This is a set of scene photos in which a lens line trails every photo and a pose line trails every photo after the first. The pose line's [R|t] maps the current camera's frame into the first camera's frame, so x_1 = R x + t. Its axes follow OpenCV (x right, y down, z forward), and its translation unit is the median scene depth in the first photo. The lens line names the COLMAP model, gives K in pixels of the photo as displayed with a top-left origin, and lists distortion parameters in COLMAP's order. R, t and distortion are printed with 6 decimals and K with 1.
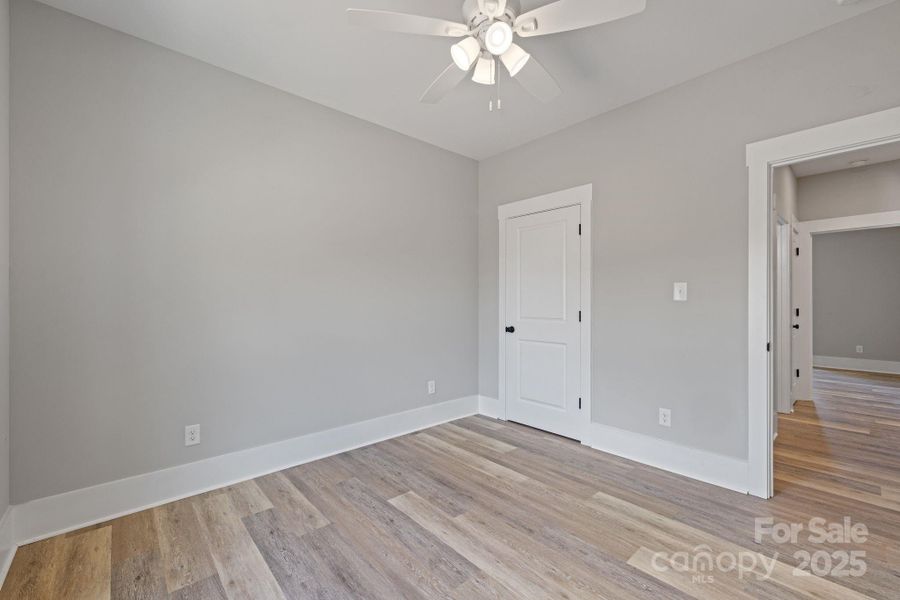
lens RADIAL K [[380.0, 0, 451.6], [0, 380.0, 300.8], [0, 0, 1]] dist [-0.000354, 0.000249]
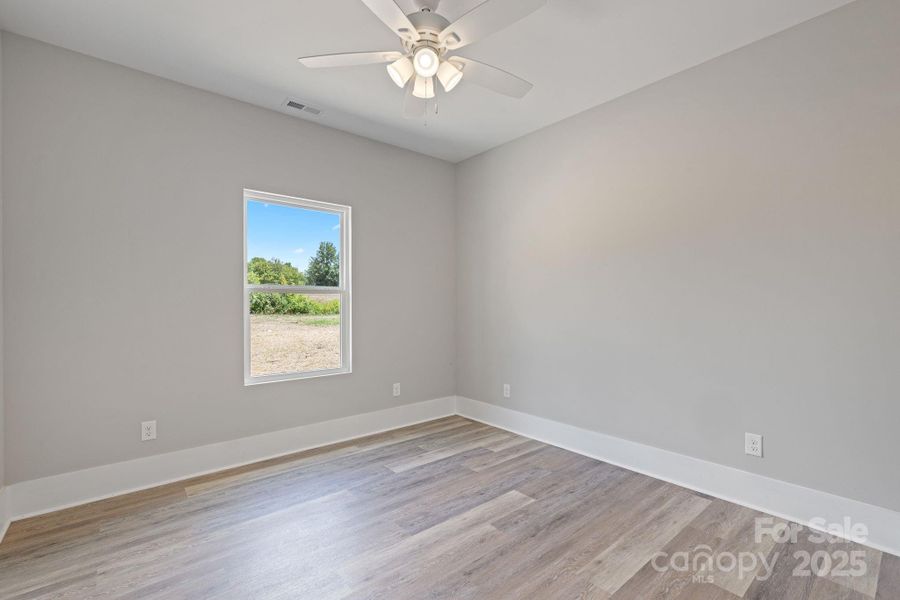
lens RADIAL K [[380.0, 0, 451.6], [0, 380.0, 300.8], [0, 0, 1]] dist [-0.000354, 0.000249]
pose [[-0.014249, -0.006837, -0.999875, 0.914902], [0.006317, 0.999956, -0.006928, -0.009417], [0.999879, -0.006415, -0.014205, 0.829571]]
